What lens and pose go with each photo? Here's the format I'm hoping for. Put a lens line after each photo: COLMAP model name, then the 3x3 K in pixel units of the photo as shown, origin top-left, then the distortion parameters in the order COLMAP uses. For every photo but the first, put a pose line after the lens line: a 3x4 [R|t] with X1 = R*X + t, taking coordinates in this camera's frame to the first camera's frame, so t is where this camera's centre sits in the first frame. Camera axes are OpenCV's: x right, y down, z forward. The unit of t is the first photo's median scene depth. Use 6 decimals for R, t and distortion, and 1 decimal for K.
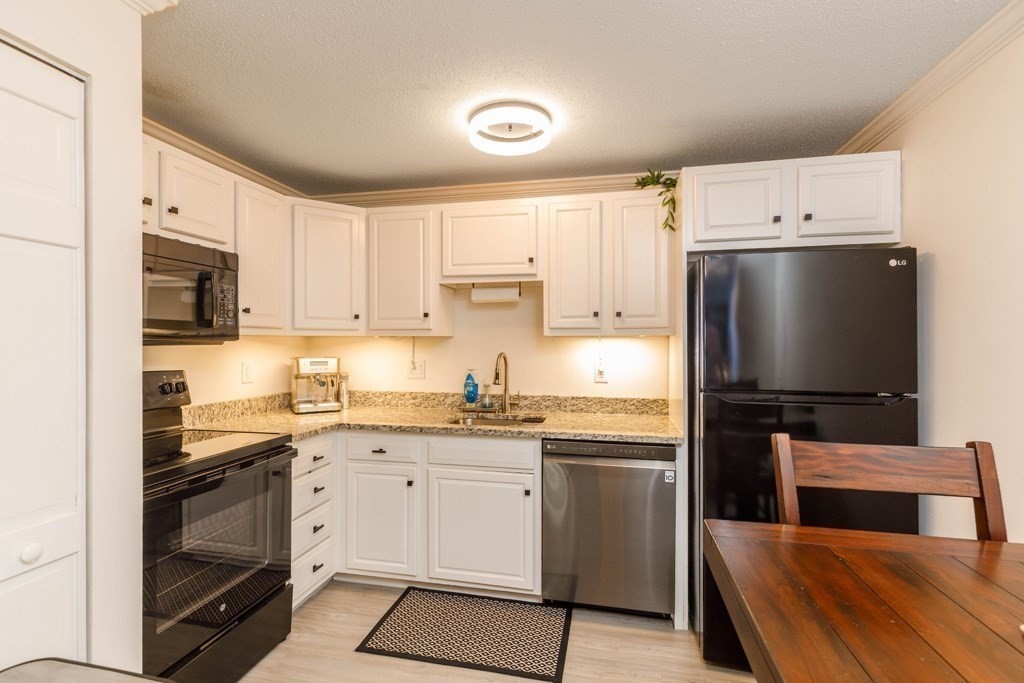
lens RADIAL K [[483.1, 0, 512.0], [0, 483.1, 341.5], [0, 0, 1]] dist [0.000044, 0.000080]
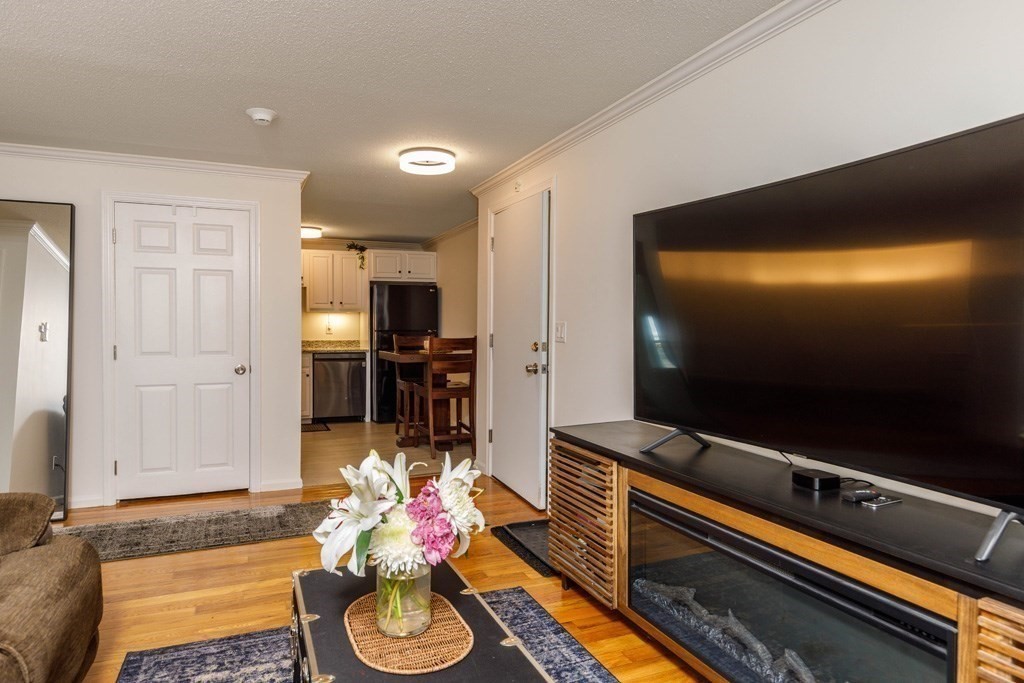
lens RADIAL K [[582.2, 0, 512.0], [0, 582.2, 341.5], [0, 0, 1]] dist [0.002947, 0.000516]
pose [[0.805126, -0.015673, 0.592896, -0.828095], [-0.001909, 0.999577, 0.029016, 0.050197], [-0.593100, -0.024493, 0.804756, -1.865192]]
